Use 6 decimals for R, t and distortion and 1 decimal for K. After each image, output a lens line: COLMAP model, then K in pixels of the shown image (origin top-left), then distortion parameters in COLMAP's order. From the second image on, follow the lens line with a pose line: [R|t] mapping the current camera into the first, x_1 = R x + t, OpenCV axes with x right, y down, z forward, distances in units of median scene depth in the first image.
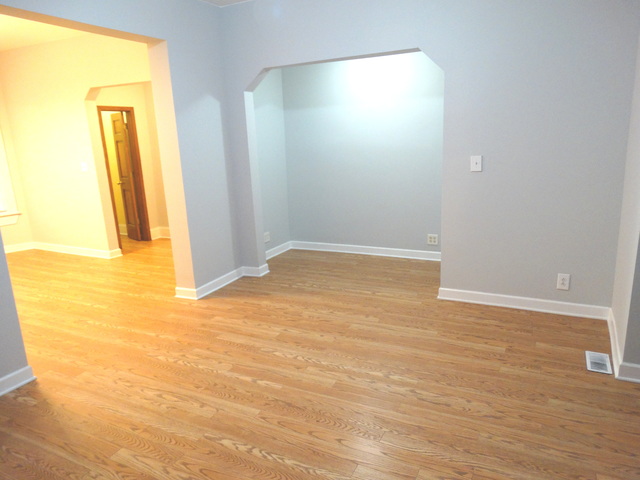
lens RADIAL K [[454.7, 0, 320.0], [0, 454.7, 240.0], [0, 0, 1]] dist [-0.004597, -0.001202]
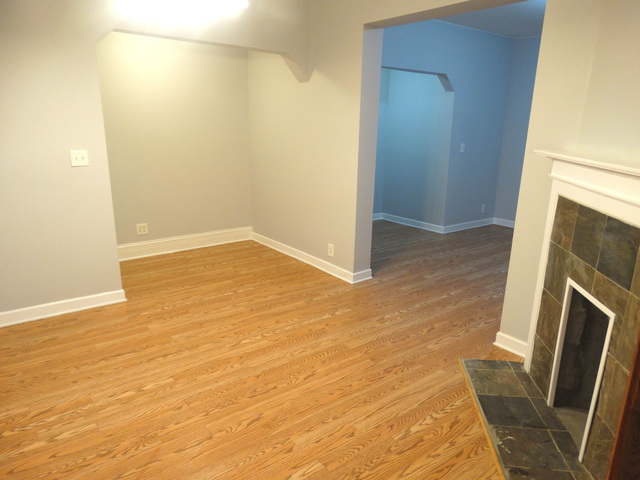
lens RADIAL K [[454.7, 0, 320.0], [0, 454.7, 240.0], [0, 0, 1]] dist [-0.004597, -0.001202]
pose [[0.450199, -0.188201, 0.872870, -1.327689], [0.162709, 0.978460, 0.127048, -0.121628], [-0.877979, 0.084827, 0.471124, 0.625830]]
